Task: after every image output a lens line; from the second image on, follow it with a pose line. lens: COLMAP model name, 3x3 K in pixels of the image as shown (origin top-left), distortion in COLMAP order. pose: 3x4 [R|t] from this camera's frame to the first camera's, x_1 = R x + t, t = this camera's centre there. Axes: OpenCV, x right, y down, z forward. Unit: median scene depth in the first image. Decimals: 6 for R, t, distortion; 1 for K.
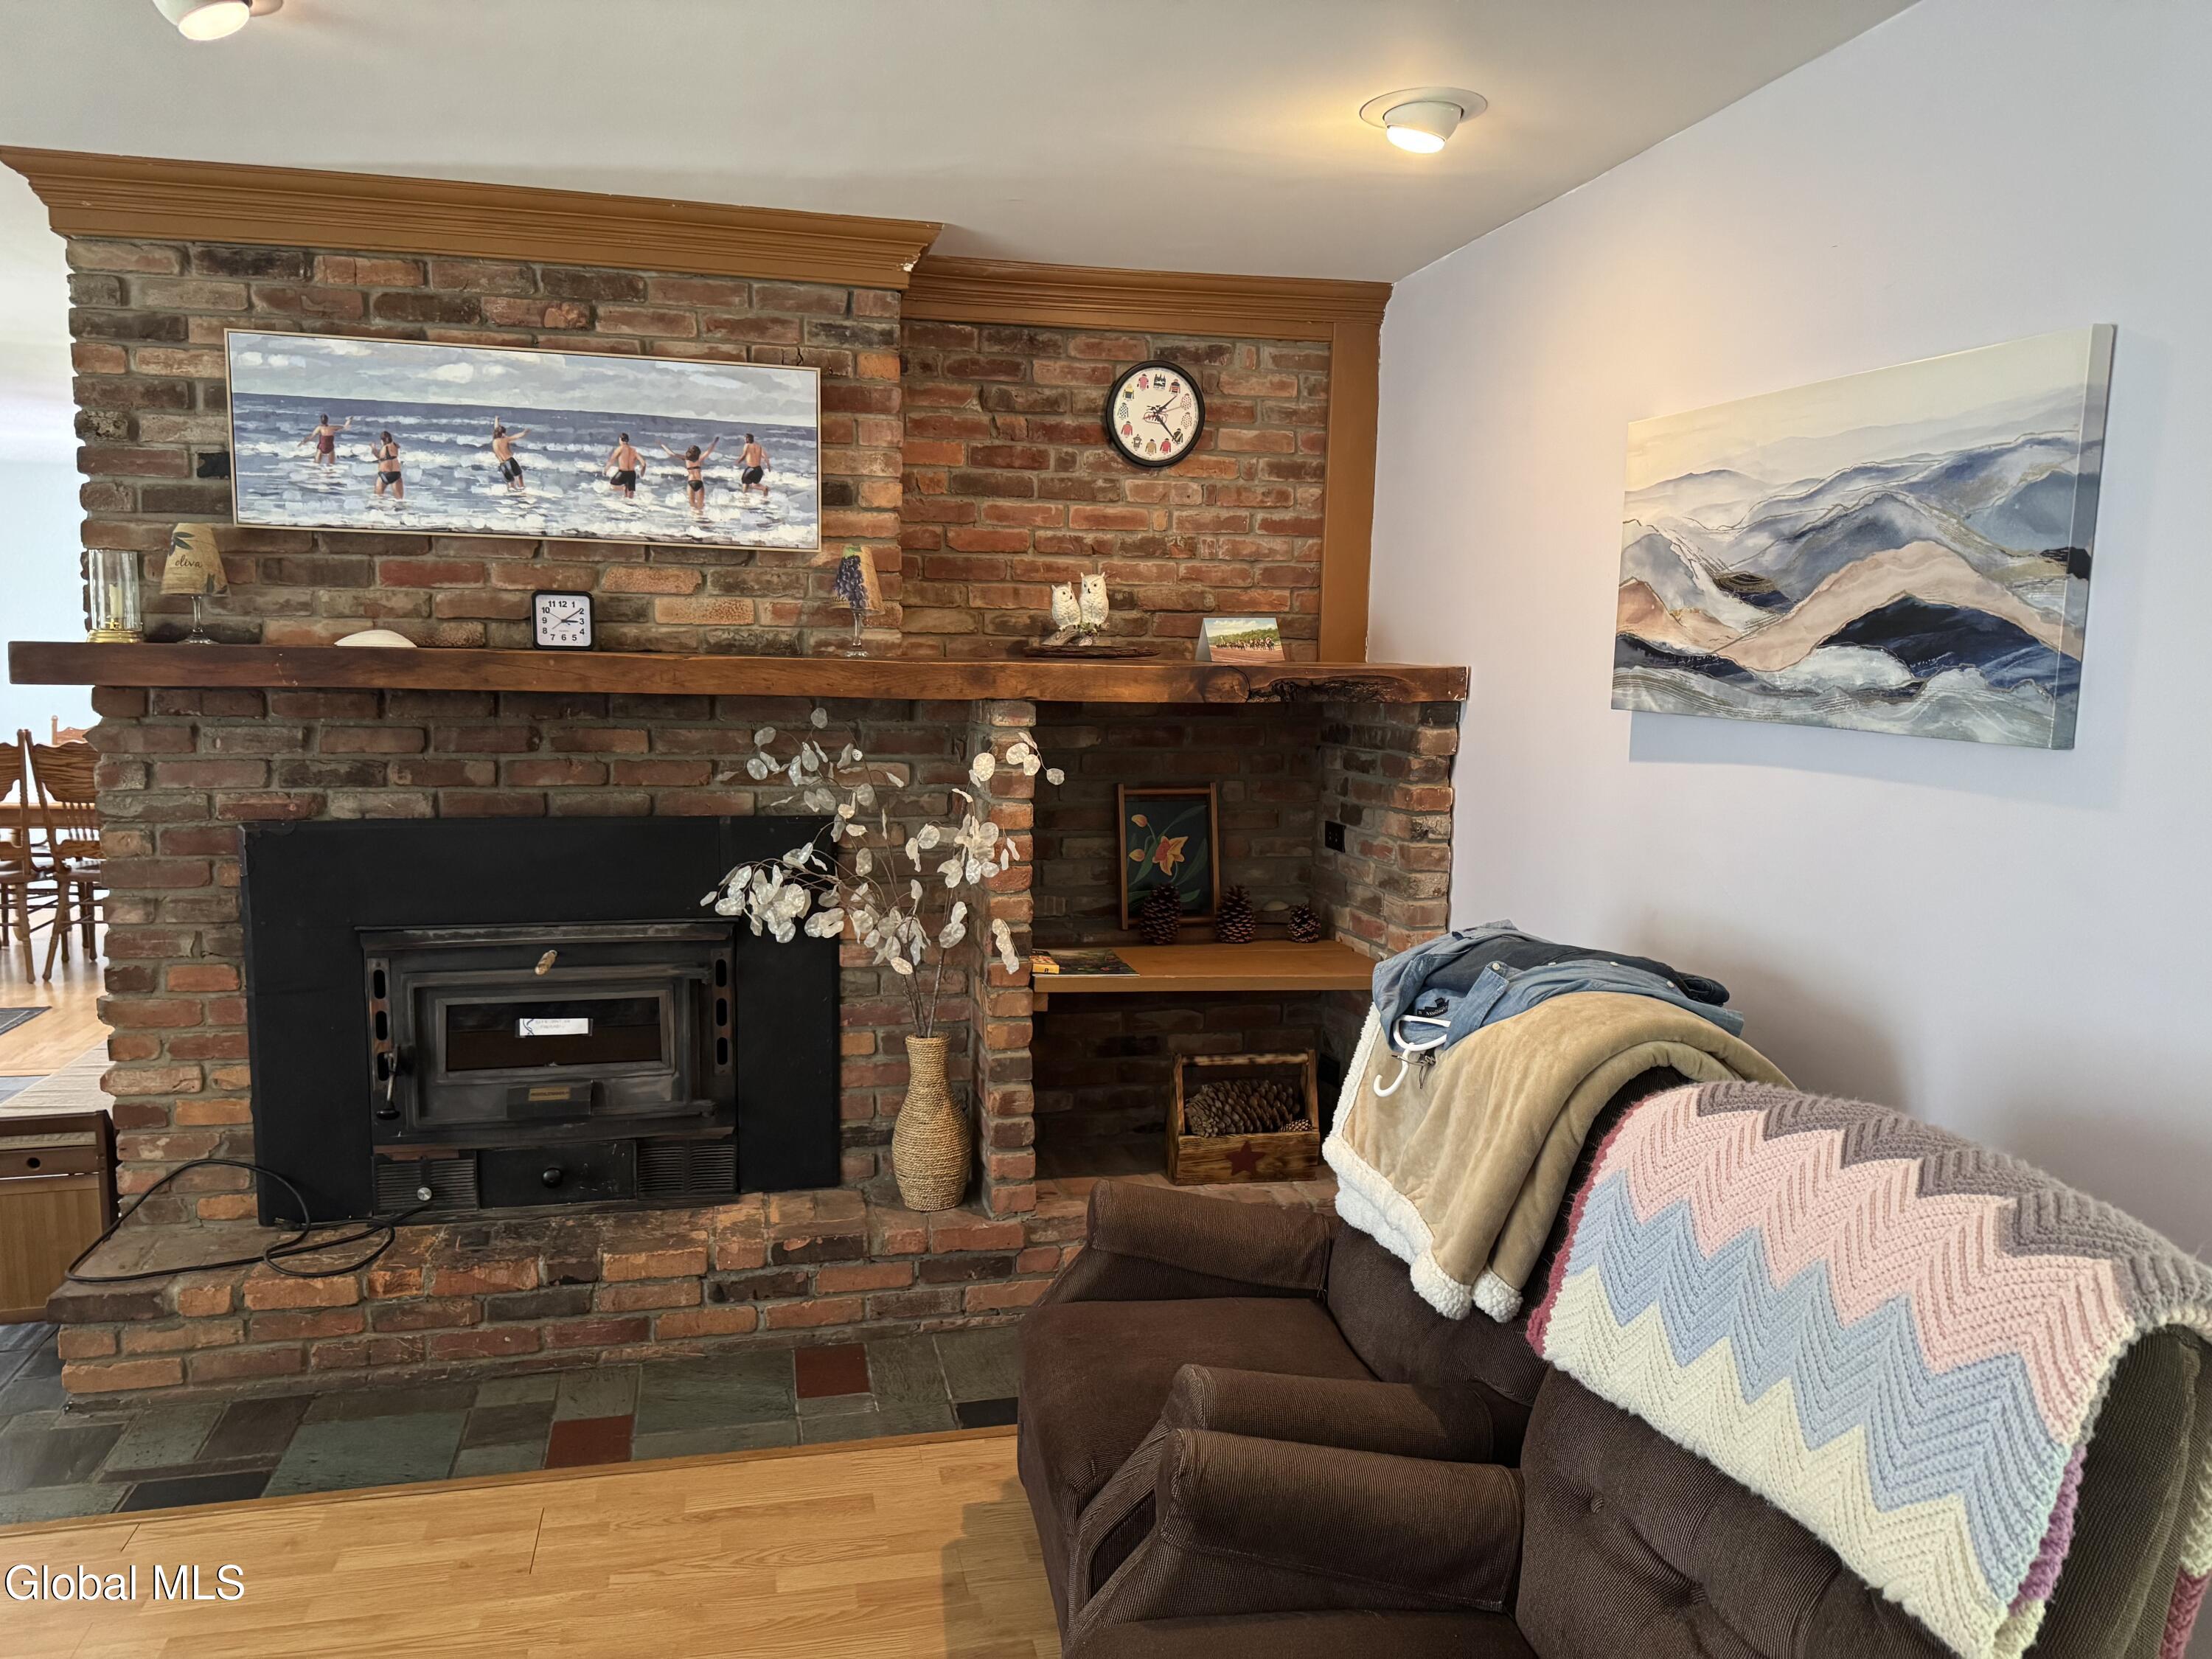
lens RADIAL K [[1553.2, 0, 1100.0], [0, 1553.2, 834.7], [0, 0, 1]] dist [0.115554, -0.186417]
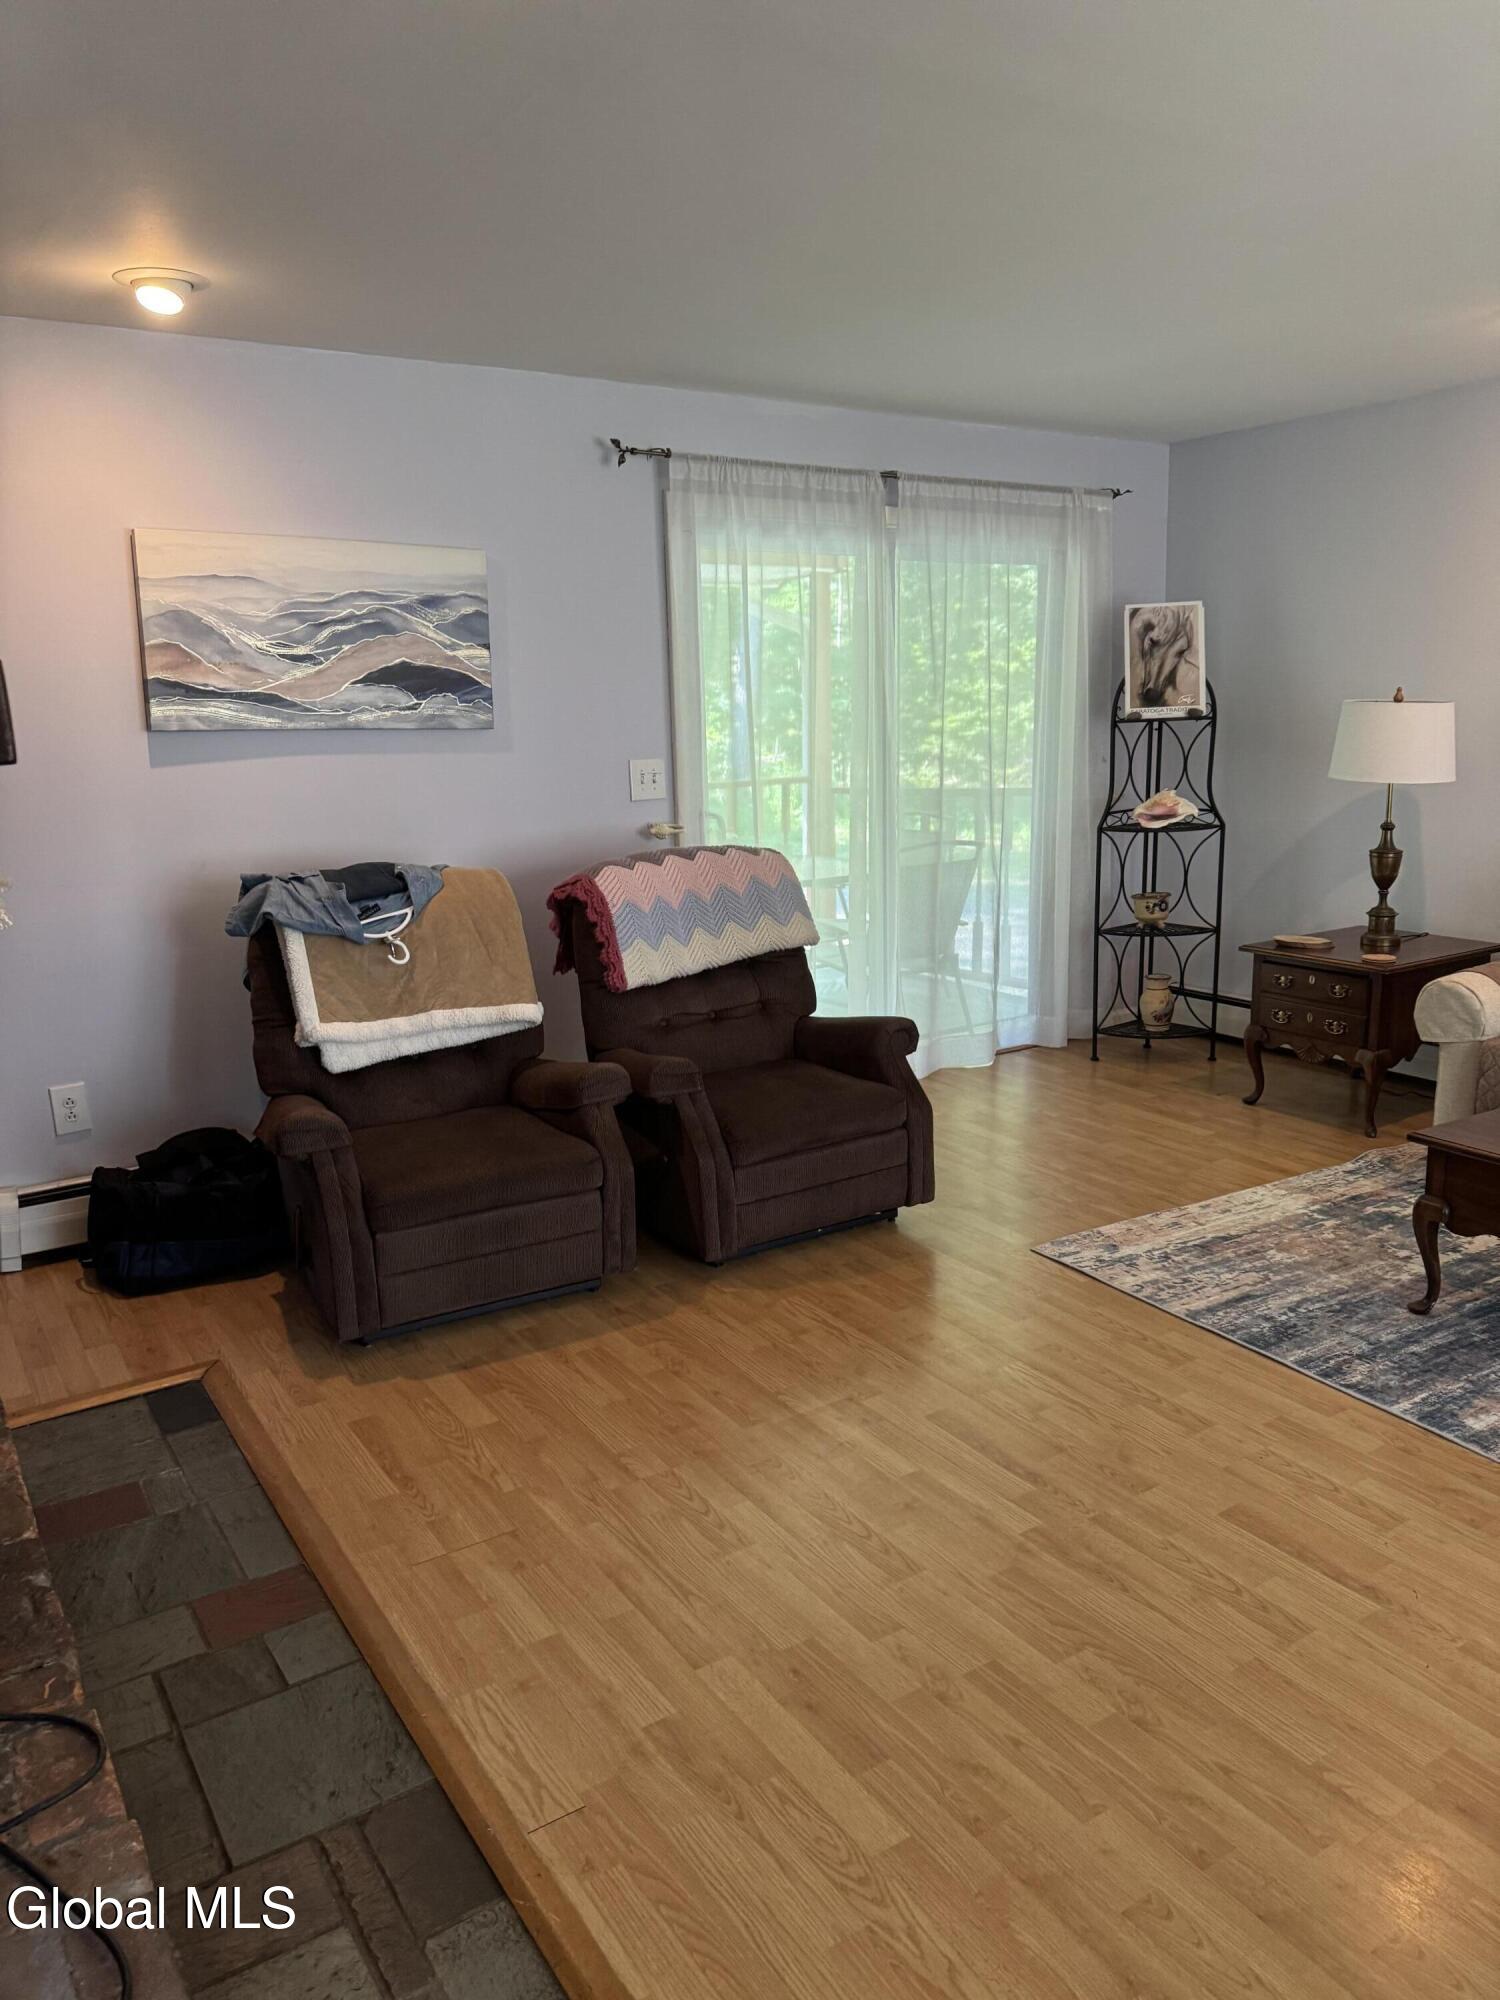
lens RADIAL K [[1404.3, 0, 763.1], [0, 1404.3, 997.5], [0, 0, 1]] dist [0.115554, -0.186417]
pose [[-0.351789, -0.202907, 0.913823, -1.259097], [0.123270, 0.957681, 0.260100, -0.133769], [-0.927927, 0.204147, -0.311889, 1.068255]]
